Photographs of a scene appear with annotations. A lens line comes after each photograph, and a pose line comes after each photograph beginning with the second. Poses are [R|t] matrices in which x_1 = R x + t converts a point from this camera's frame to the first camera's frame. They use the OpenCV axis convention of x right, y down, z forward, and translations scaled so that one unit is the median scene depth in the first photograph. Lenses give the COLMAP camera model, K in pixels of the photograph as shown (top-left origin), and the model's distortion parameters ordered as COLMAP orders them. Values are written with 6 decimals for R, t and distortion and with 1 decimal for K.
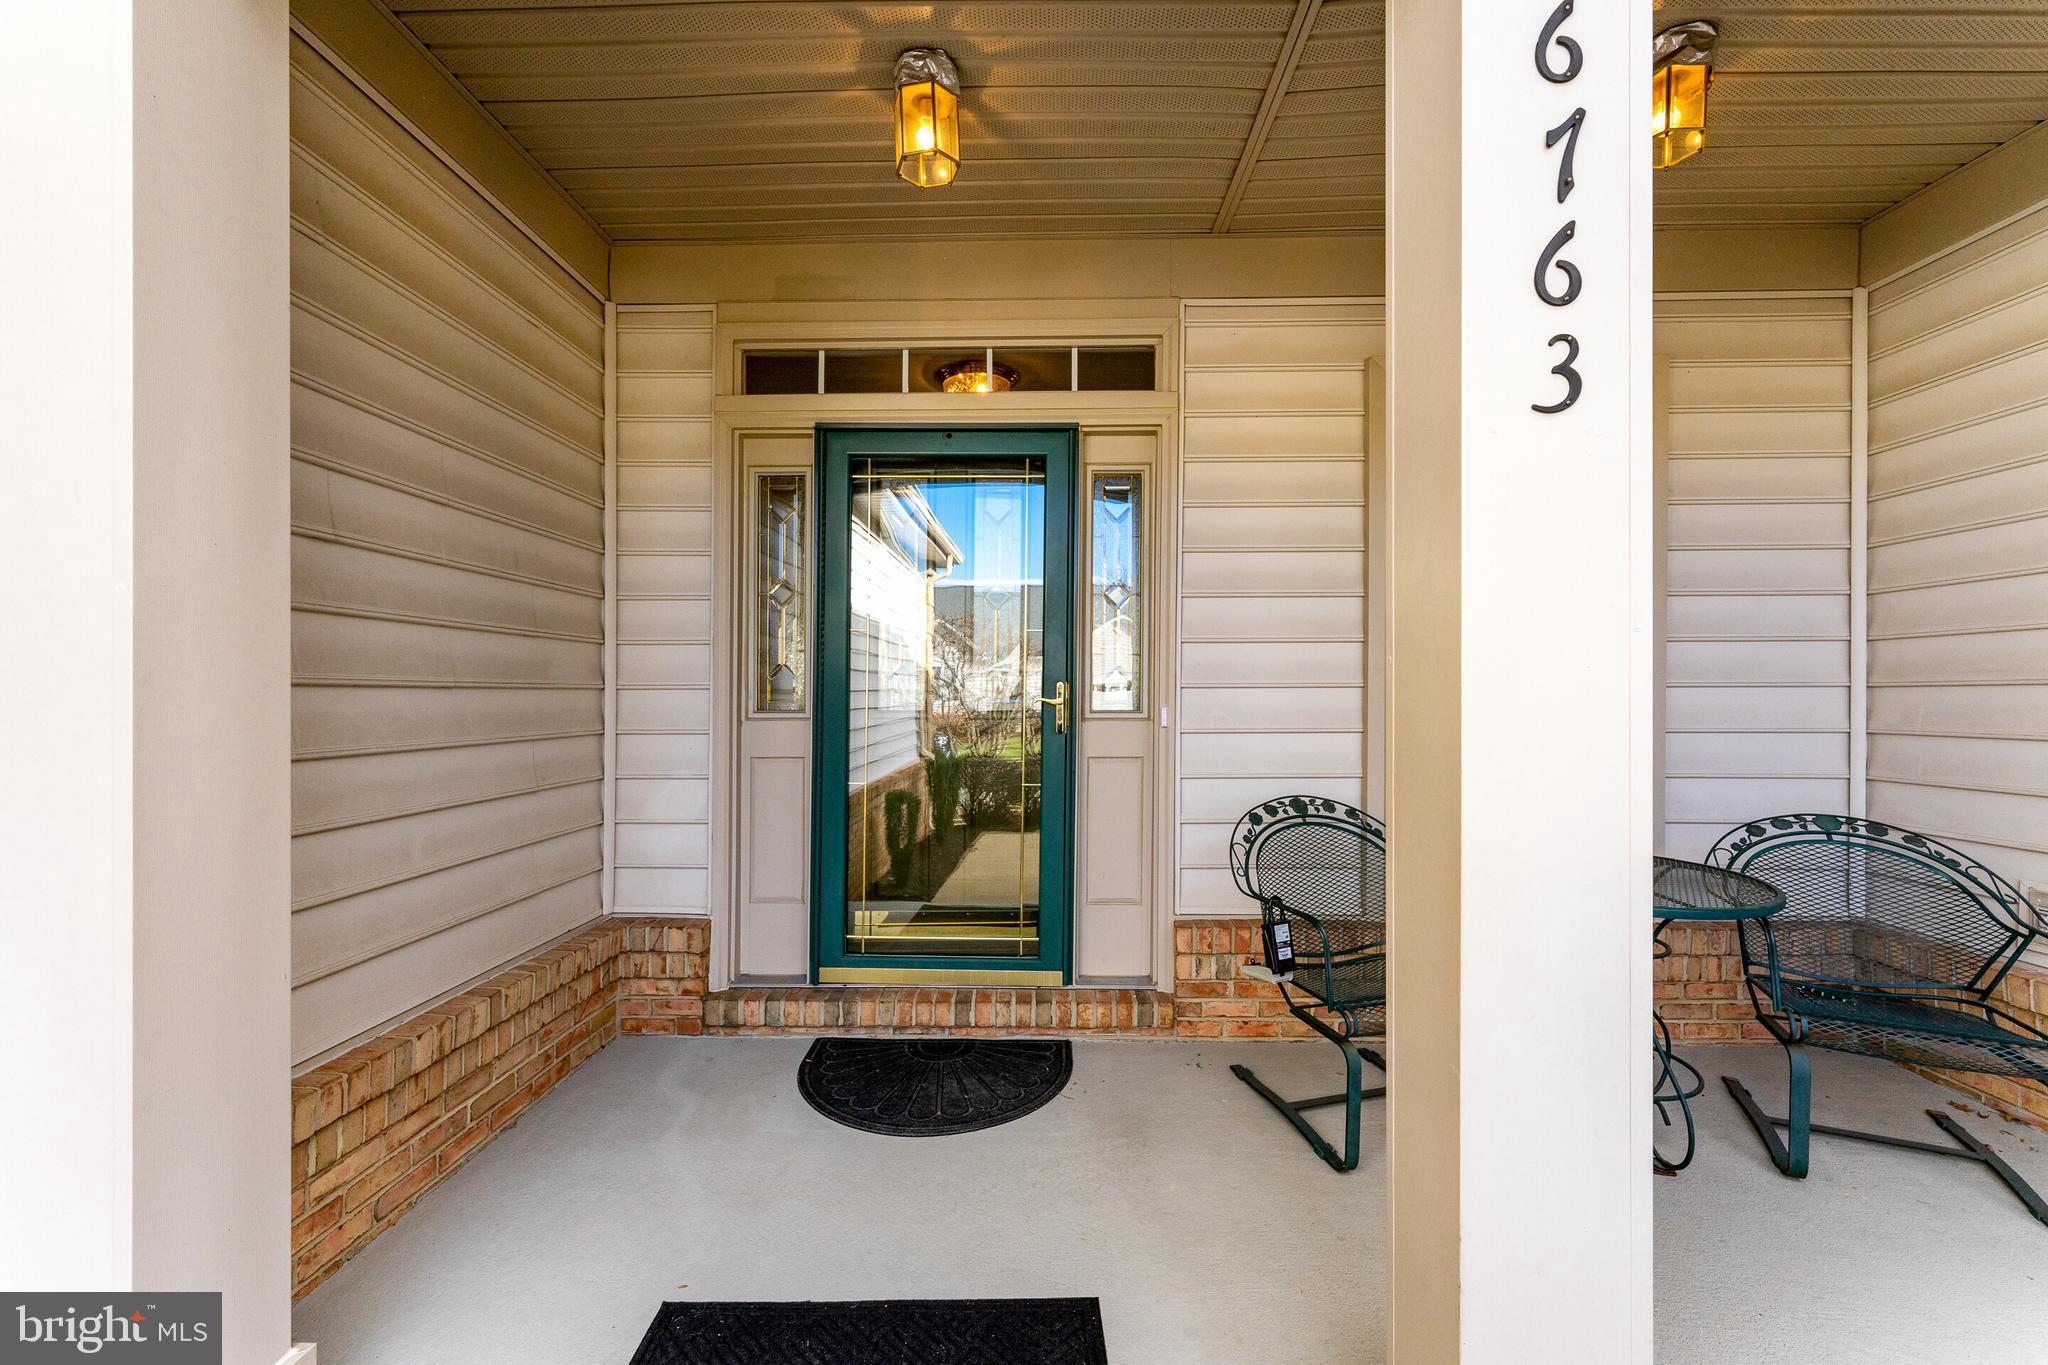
lens RADIAL K [[836.6, 0, 1025.9], [0, 836.6, 689.4], [0, 0, 1]] dist [0.003785, 0.000312]
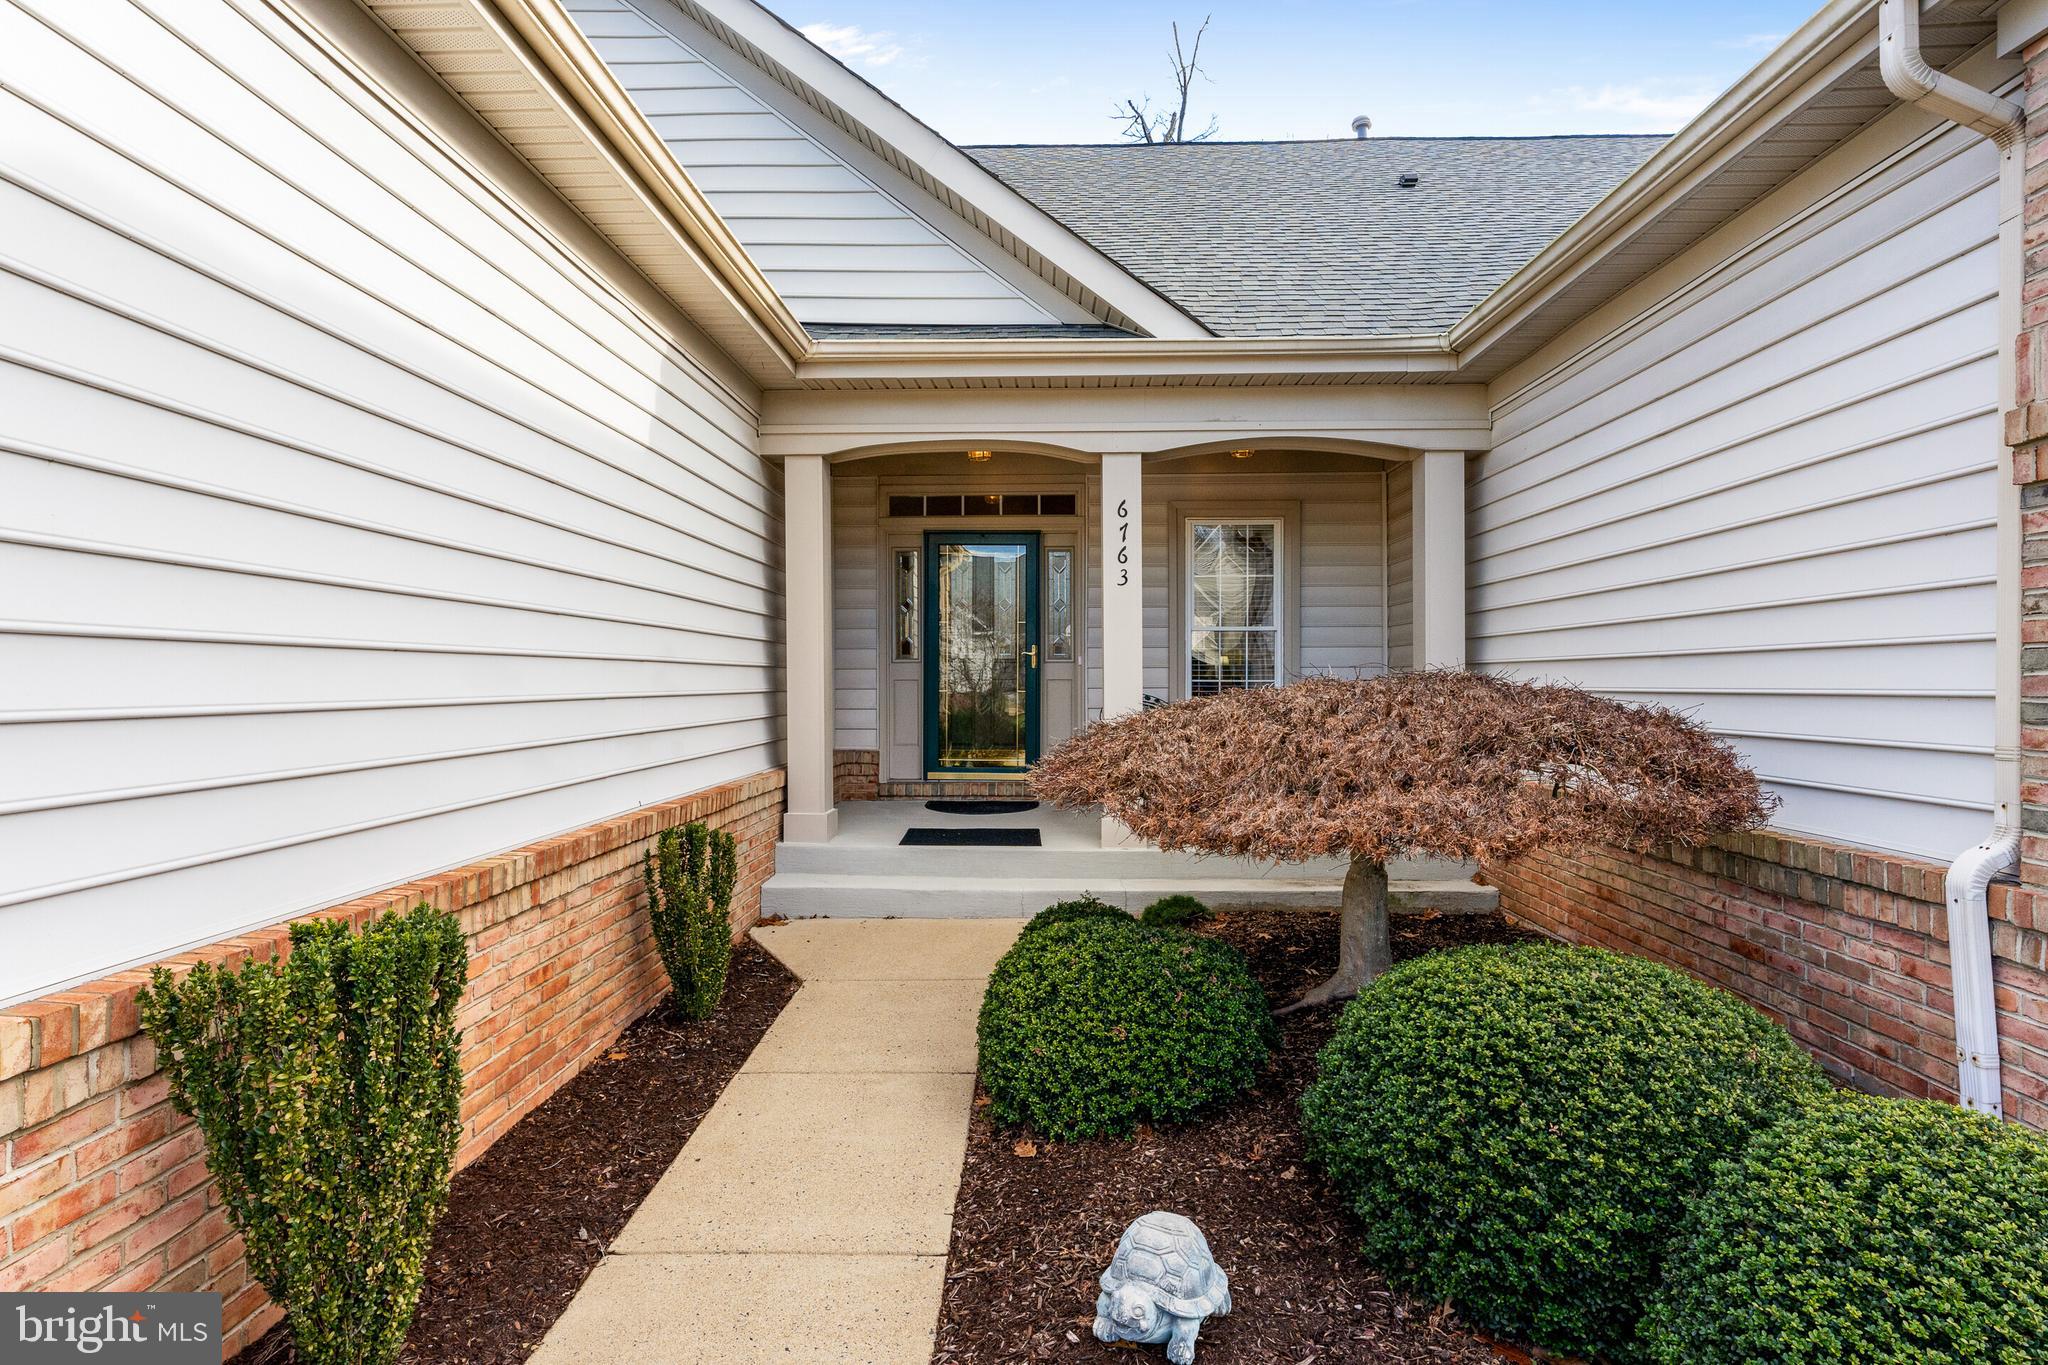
lens RADIAL K [[1017.5, 0, 1027.3], [0, 1017.5, 679.0], [0, 0, 1]] dist [0.002456, 0.000006]
pose [[0.999950, -0.005733, -0.008156, 0.044977], [0.005822, 0.999923, 0.010999, 0.050026], [0.008092, -0.011046, 0.999906, -1.717215]]
